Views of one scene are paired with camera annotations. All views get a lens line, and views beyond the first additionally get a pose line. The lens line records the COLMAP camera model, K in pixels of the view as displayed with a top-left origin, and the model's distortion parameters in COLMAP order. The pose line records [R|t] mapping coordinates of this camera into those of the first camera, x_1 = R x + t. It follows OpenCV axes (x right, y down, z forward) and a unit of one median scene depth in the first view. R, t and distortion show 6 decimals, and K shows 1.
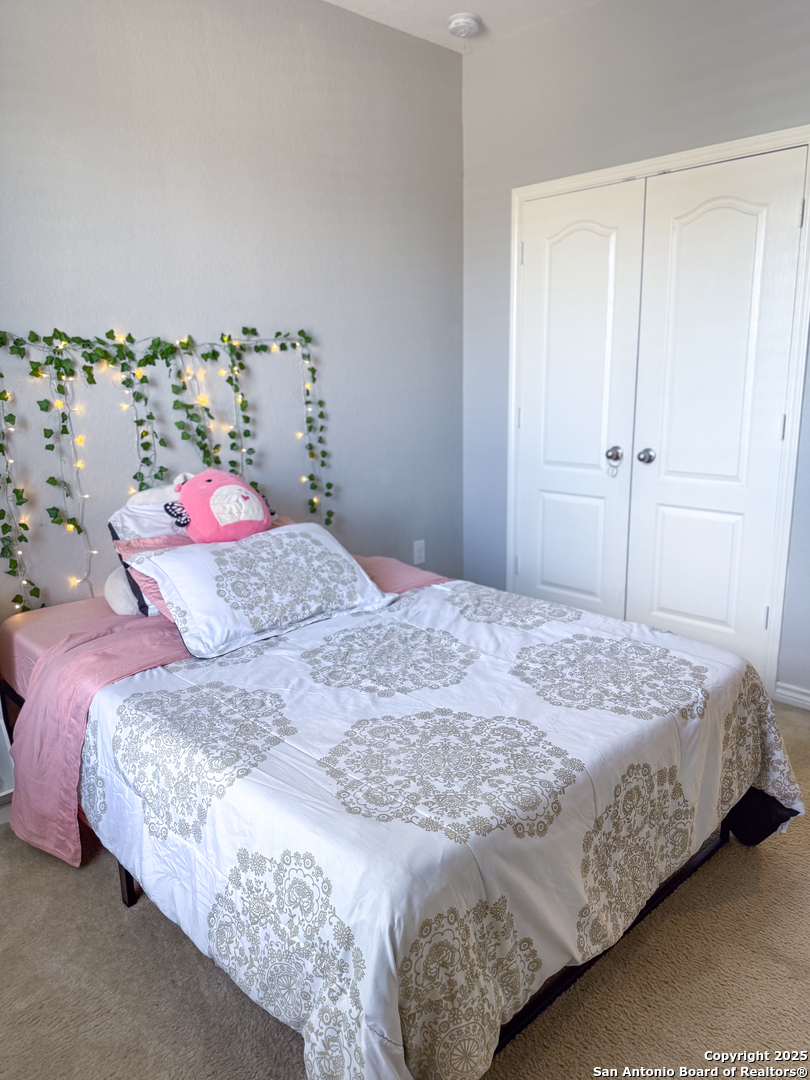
lens RADIAL K [[758.4, 0, 405.0], [0, 758.4, 540.0], [0, 0, 1]] dist [0.087694, -0.136974]
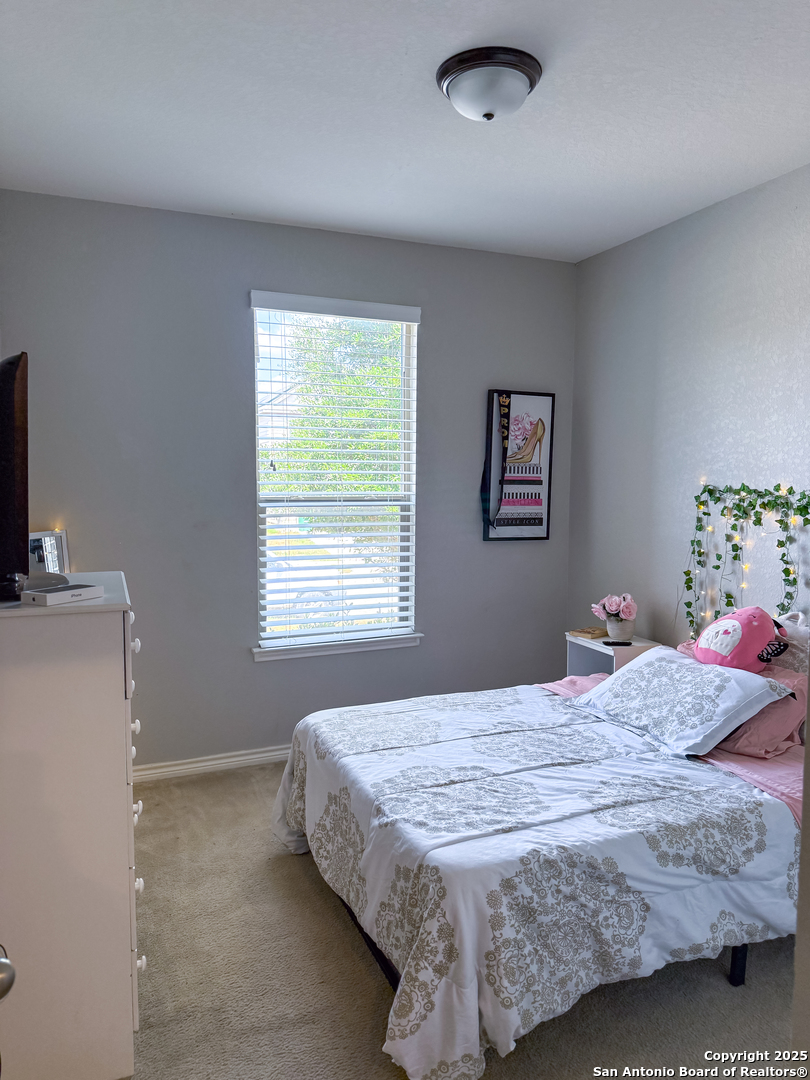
lens RADIAL K [[758.4, 0, 405.0], [0, 758.4, 540.0], [0, 0, 1]] dist [0.087694, -0.136974]
pose [[-0.351584, 0.094723, -0.931352, 1.019737], [-0.206631, 0.962479, 0.175892, -0.295711], [0.913068, 0.254287, -0.318819, 0.920498]]
